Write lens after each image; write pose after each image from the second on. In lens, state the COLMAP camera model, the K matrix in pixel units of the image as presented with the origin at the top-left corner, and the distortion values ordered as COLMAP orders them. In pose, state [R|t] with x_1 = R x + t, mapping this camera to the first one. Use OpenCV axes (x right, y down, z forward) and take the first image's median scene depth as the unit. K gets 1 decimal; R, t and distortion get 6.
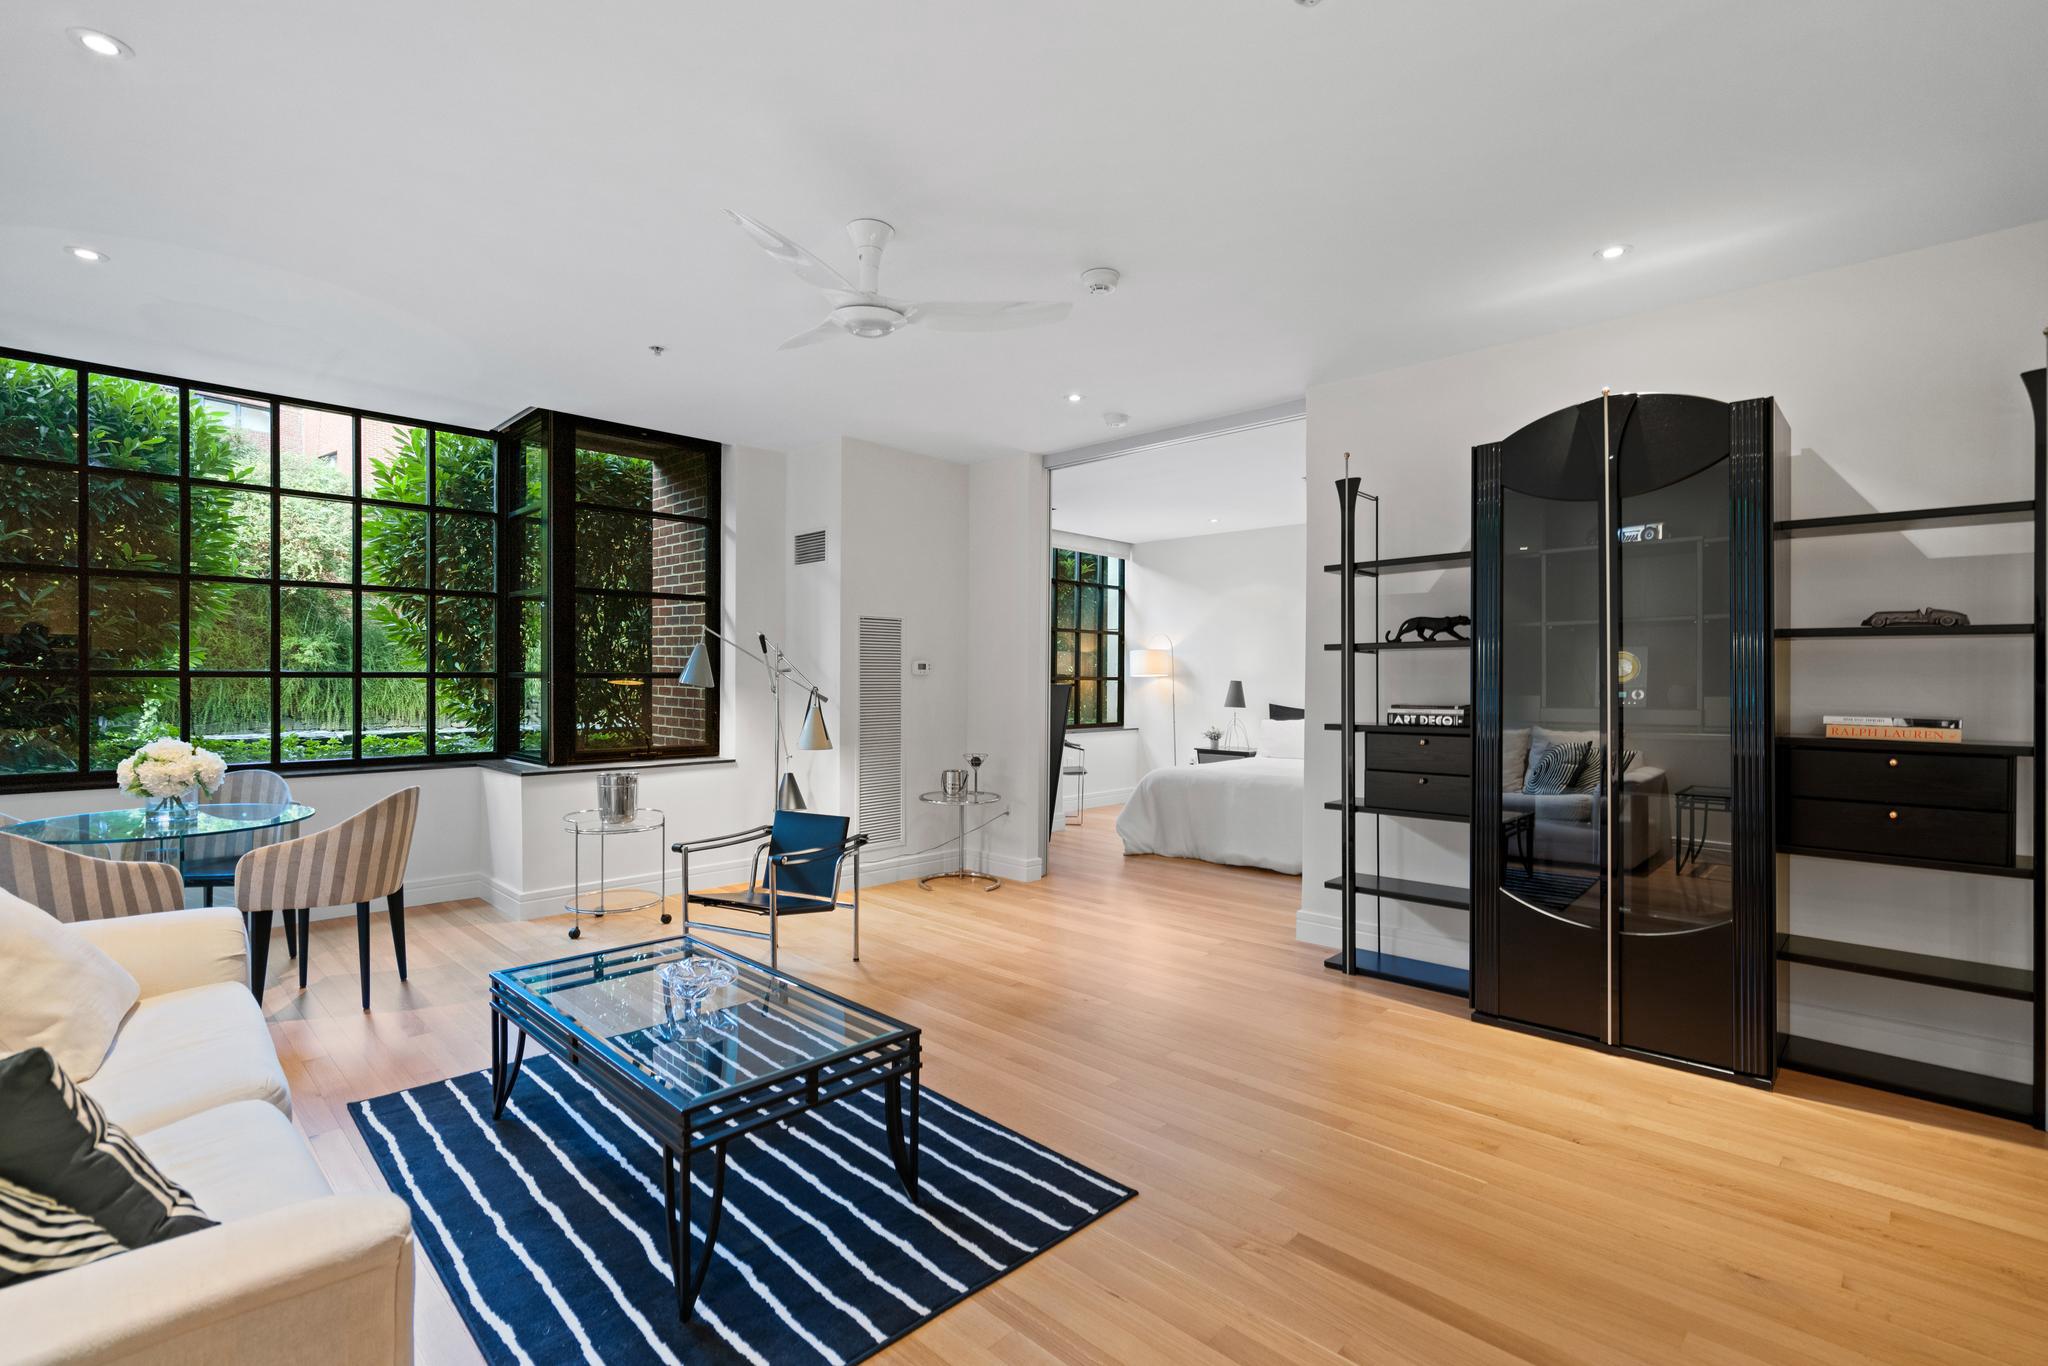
lens RADIAL K [[935.3, 0, 1027.4], [0, 935.3, 707.6], [0, 0, 1]] dist [-0.002091, -0.000001]
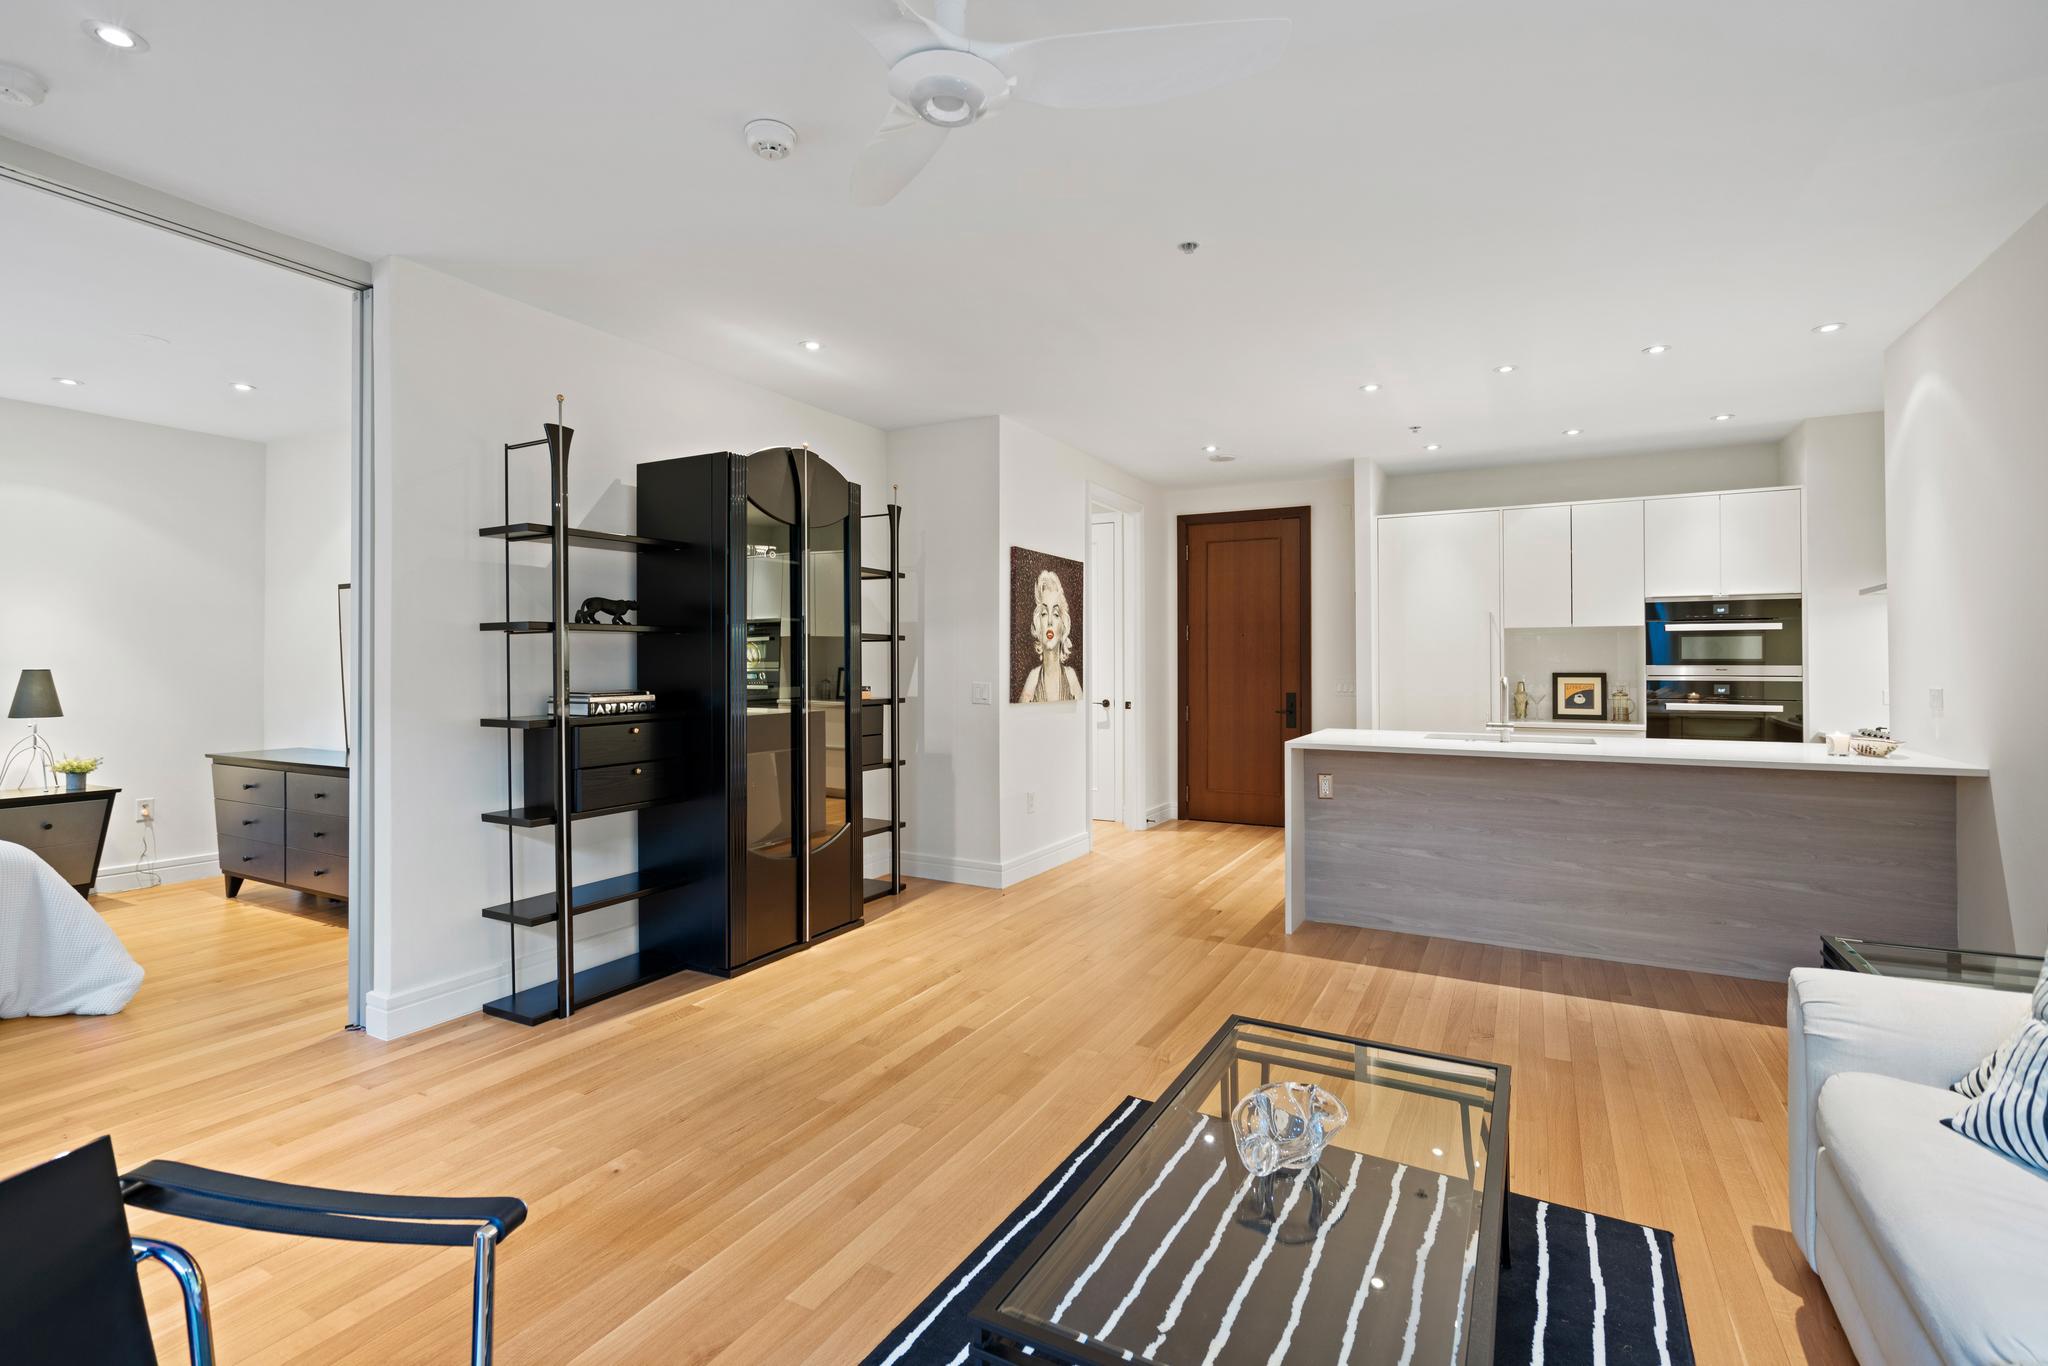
lens RADIAL K [[936.1, 0, 1018.6], [0, 936.1, 661.4], [0, 0, 1]] dist [-0.000928, 0.000685]
pose [[-0.261466, -0.000015, 0.965213, -0.590676], [0.028261, 0.999571, 0.007671, -0.029090], [-0.964799, 0.029284, -0.261354, 0.846098]]
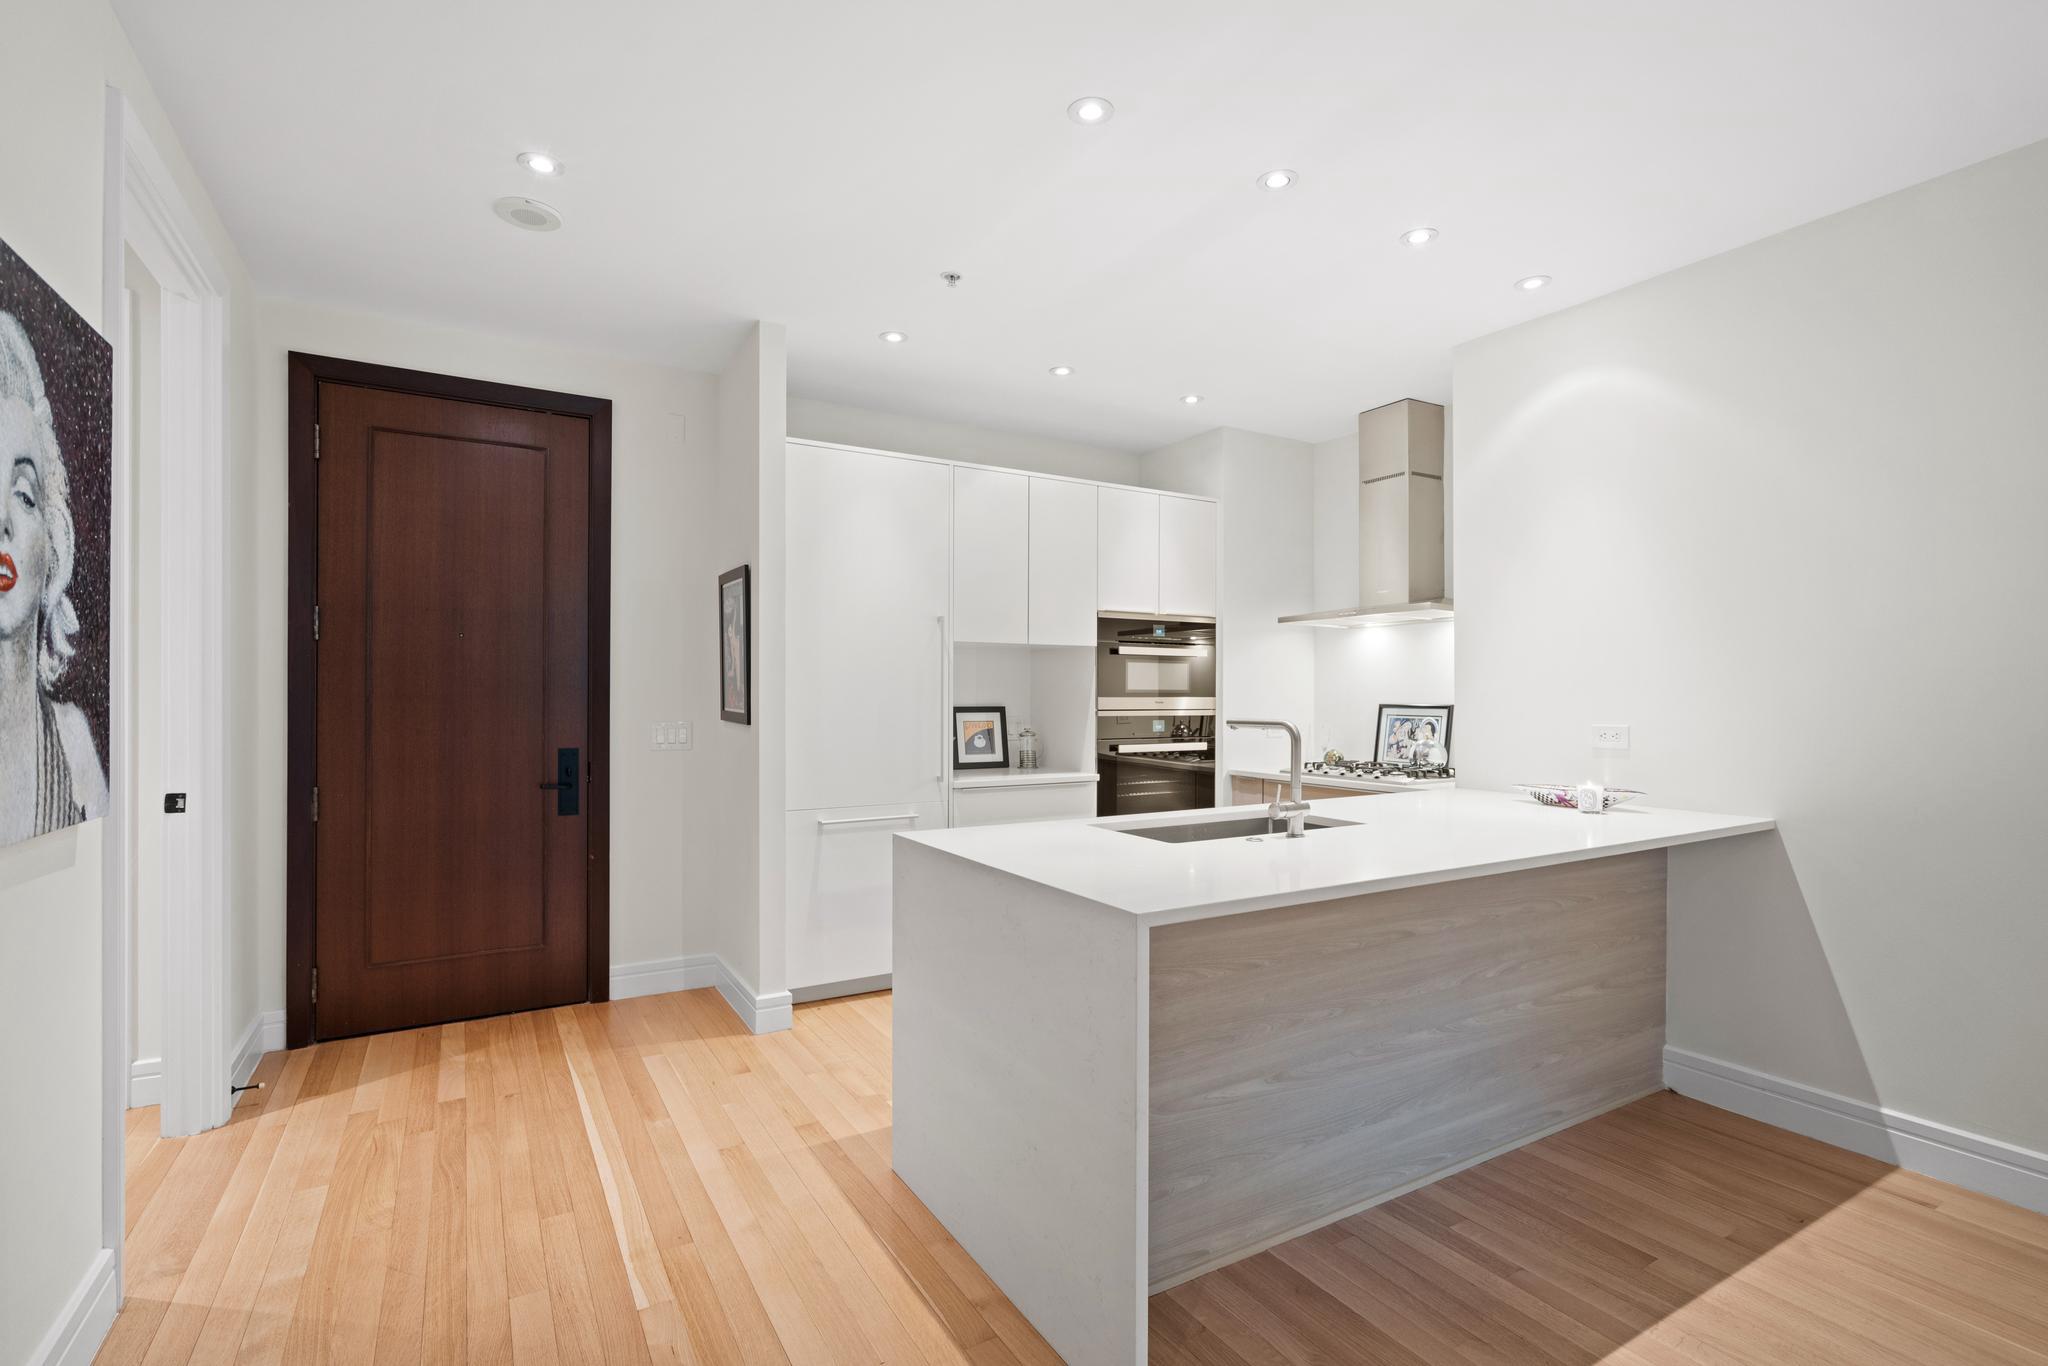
lens RADIAL K [[940.8, 0, 1021.9], [0, 940.8, 693.6], [0, 0, 1]] dist [-0.008587, 0.004340]
pose [[-0.962656, -0.006157, 0.270659, 0.345896], [0.001764, 0.999578, 0.029010, -0.021867], [-0.270724, 0.028404, -0.962238, 0.651528]]
